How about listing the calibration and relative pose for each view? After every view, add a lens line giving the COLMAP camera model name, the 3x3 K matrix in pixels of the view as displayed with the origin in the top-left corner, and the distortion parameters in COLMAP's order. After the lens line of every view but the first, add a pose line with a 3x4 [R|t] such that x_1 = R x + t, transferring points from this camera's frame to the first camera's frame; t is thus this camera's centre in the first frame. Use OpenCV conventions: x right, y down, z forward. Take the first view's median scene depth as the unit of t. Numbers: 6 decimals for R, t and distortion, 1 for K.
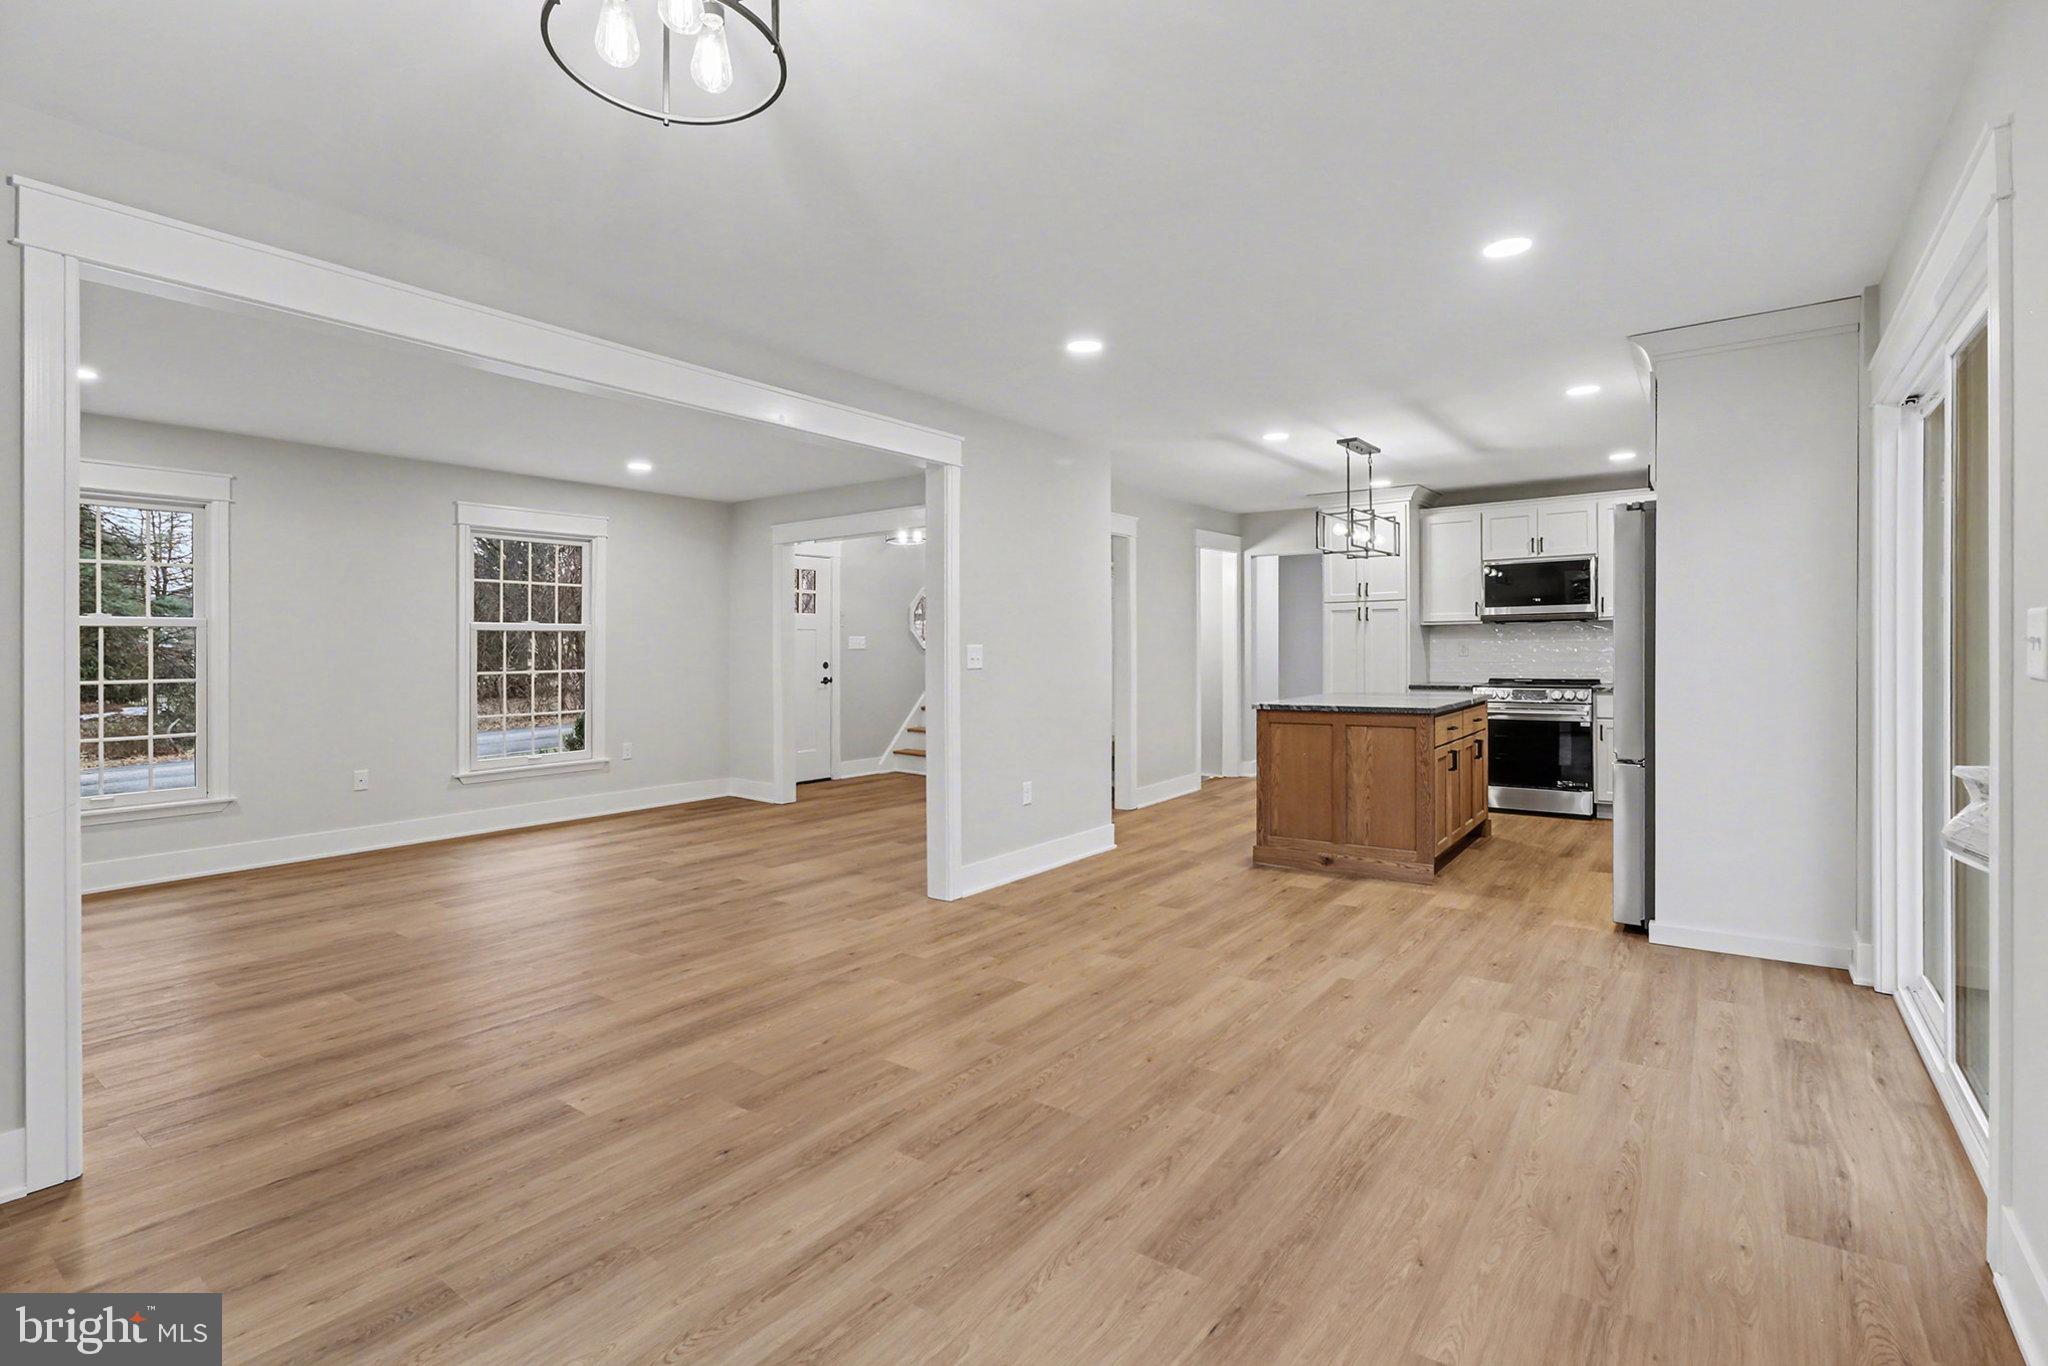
lens RADIAL K [[967.3, 0, 1027.9], [0, 967.3, 652.9], [0, 0, 1]] dist [-0.005182, -0.006789]
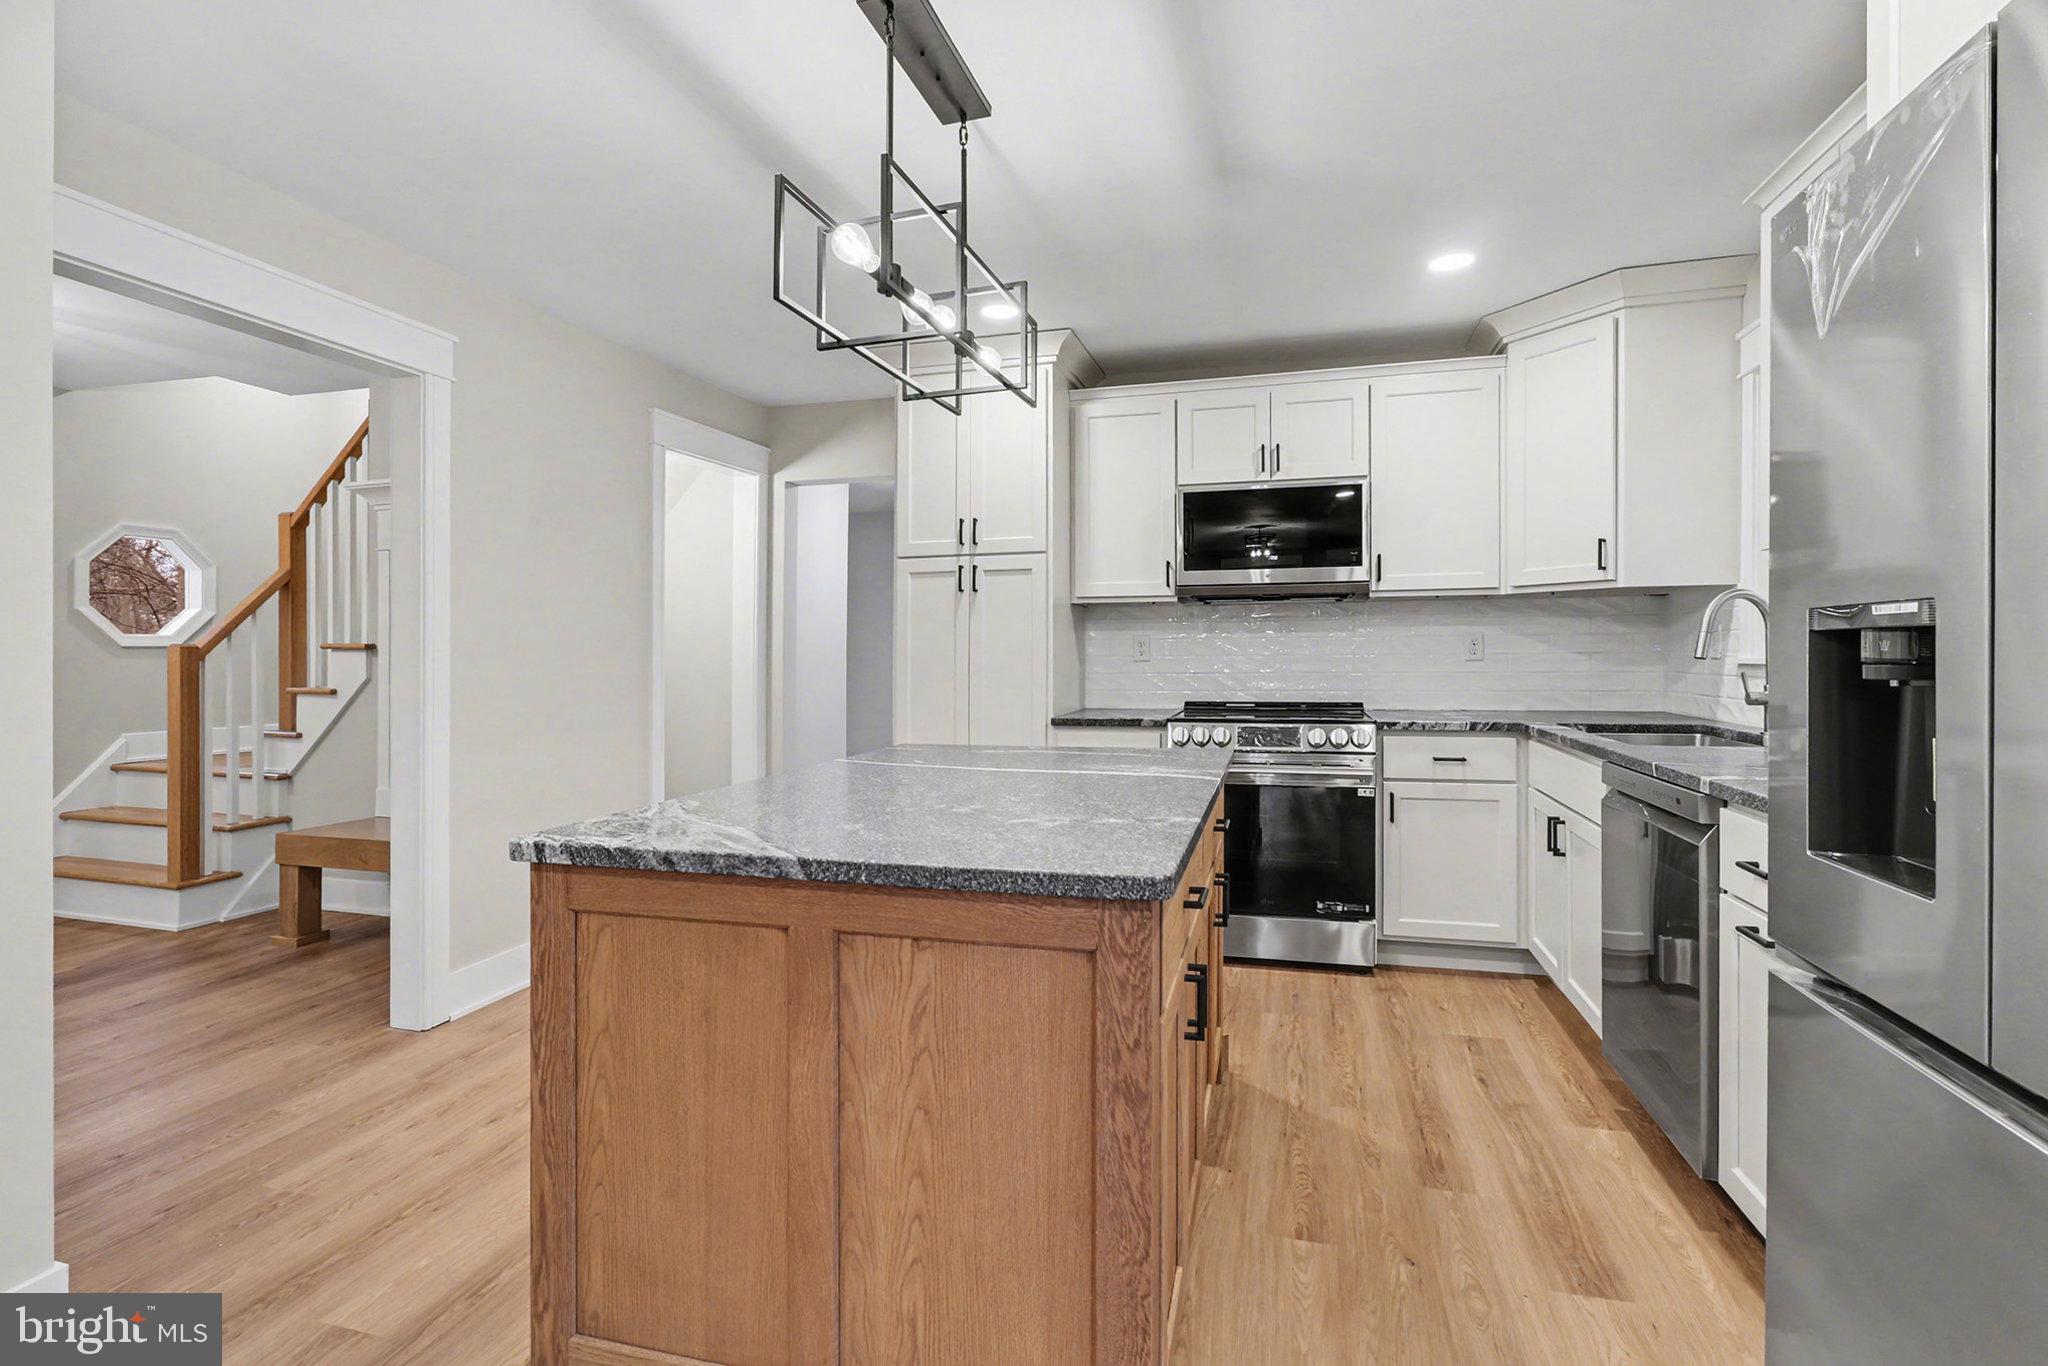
lens RADIAL K [[902.0, 0, 1033.4], [0, 902.0, 655.2], [0, 0, 1]] dist [-0.016771, -0.000521]
pose [[0.933440, 0.004011, 0.358711, 0.215572], [-0.001968, 0.999980, -0.006059, 0.002804], [-0.358728, 0.004950, 0.933429, 0.561031]]
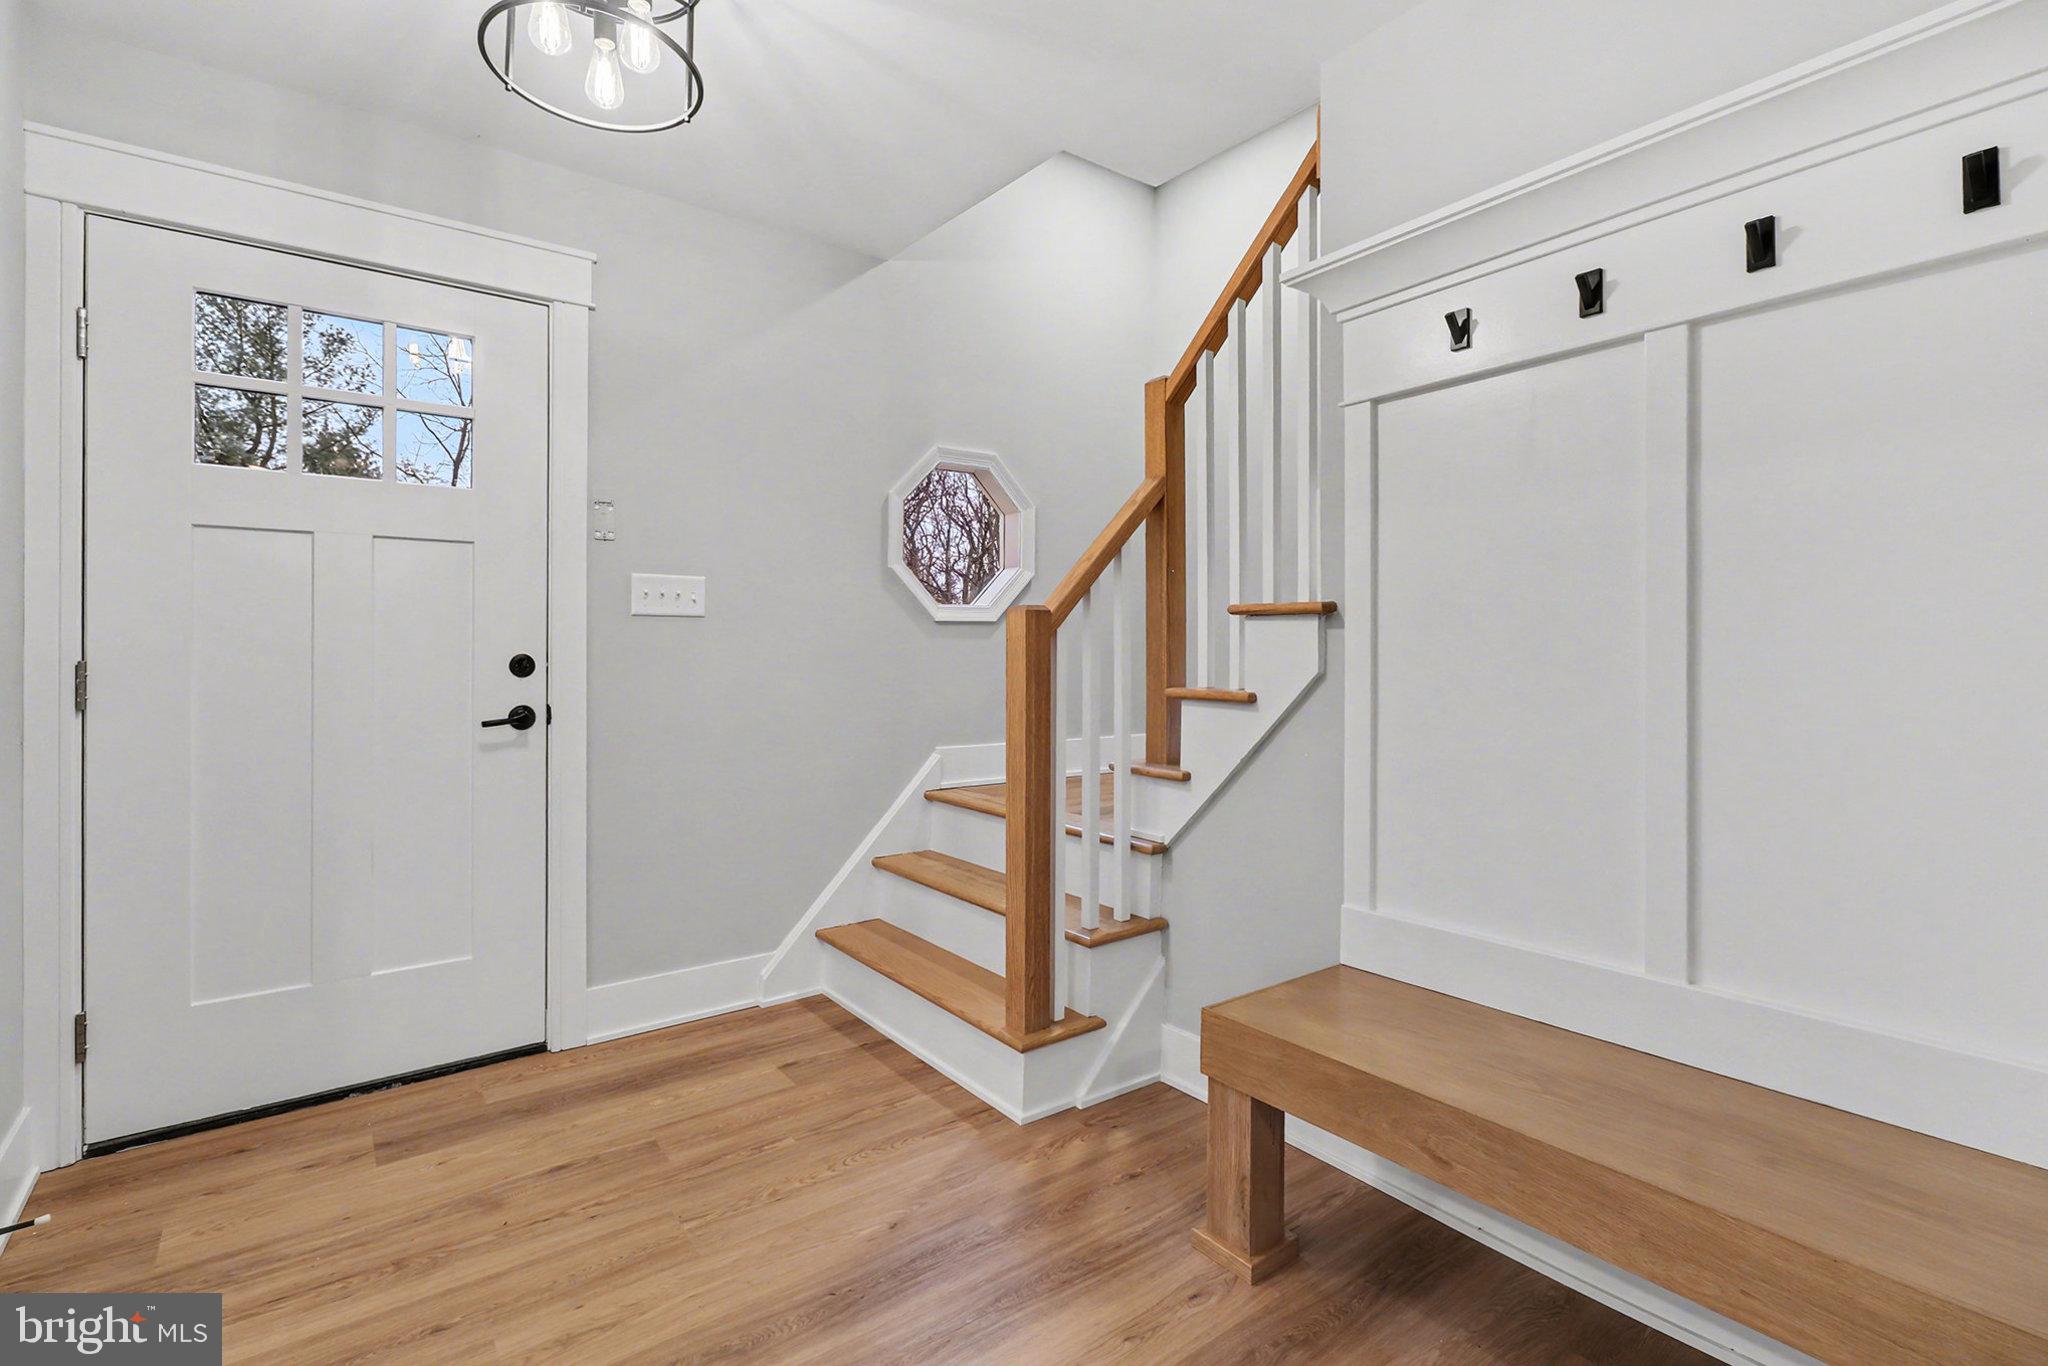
lens RADIAL K [[967.3, 0, 1027.9], [0, 967.3, 652.9], [0, 0, 1]] dist [-0.005182, -0.006789]
pose [[0.953455, 0.007033, -0.301452, 0.032903], [-0.007954, 0.999967, -0.001830, 0.009622], [0.301429, 0.004142, 0.953479, 0.920779]]
